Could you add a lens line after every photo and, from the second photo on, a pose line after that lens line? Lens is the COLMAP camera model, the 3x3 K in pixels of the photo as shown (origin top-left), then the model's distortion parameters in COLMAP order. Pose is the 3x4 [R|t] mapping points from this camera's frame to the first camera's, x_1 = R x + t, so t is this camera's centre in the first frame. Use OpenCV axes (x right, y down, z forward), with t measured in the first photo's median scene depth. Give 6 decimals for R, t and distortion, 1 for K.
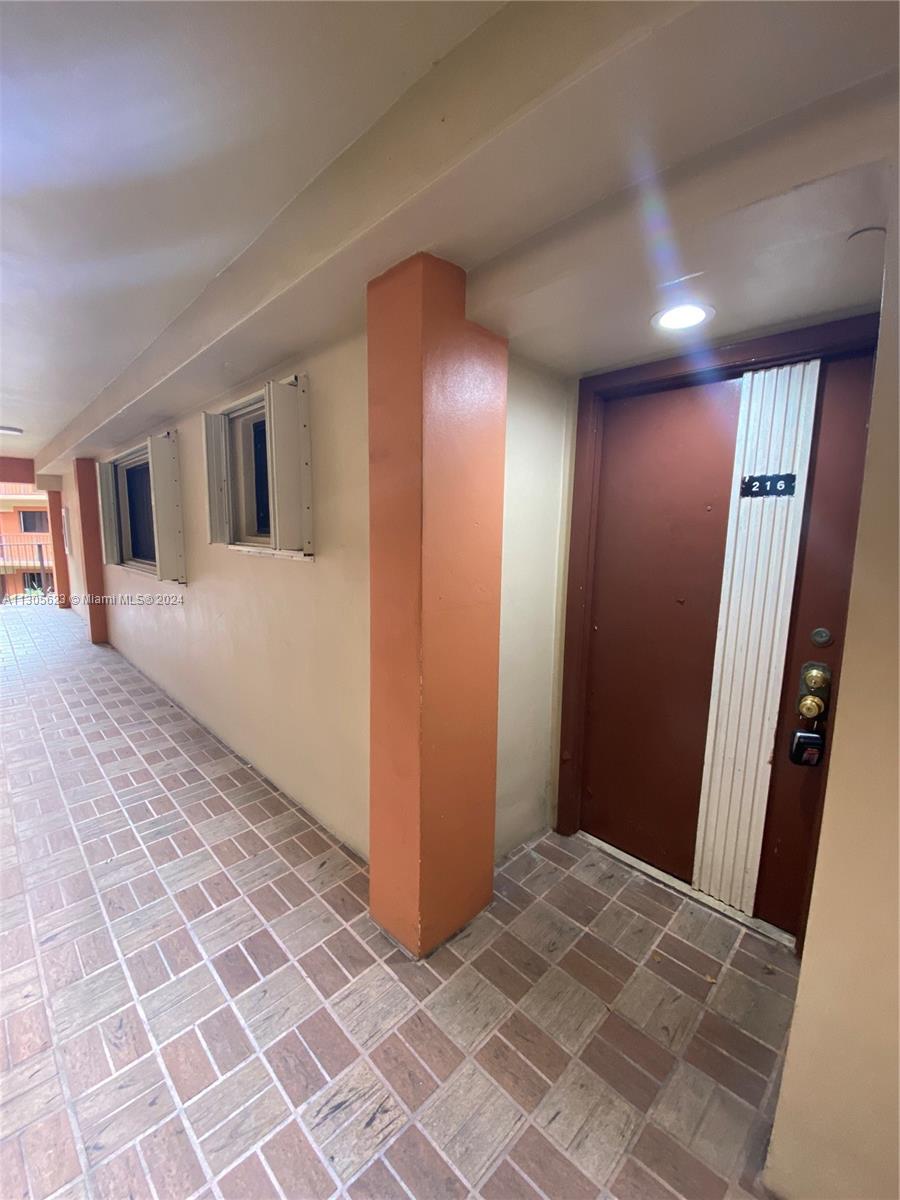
lens RADIAL K [[480.8, 0, 450.0], [0, 480.8, 600.0], [0, 0, 1]] dist [0.018779, -0.020310]
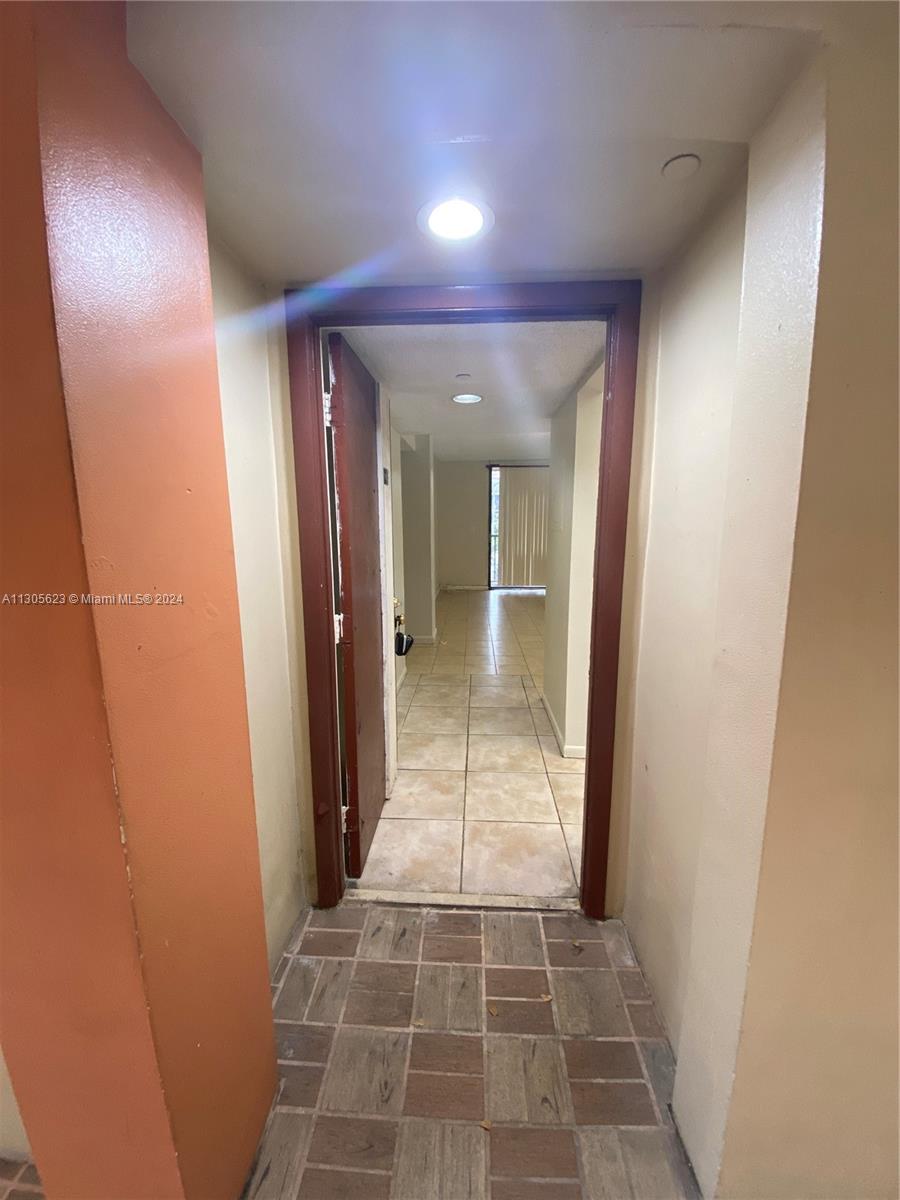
lens RADIAL K [[480.8, 0, 450.0], [0, 480.8, 600.0], [0, 0, 1]] dist [0.018779, -0.020310]
pose [[0.732589, -0.133507, 0.667450, -0.089489], [0.109740, 0.990914, 0.077757, -0.044503], [-0.671766, 0.016282, 0.740584, 0.373889]]
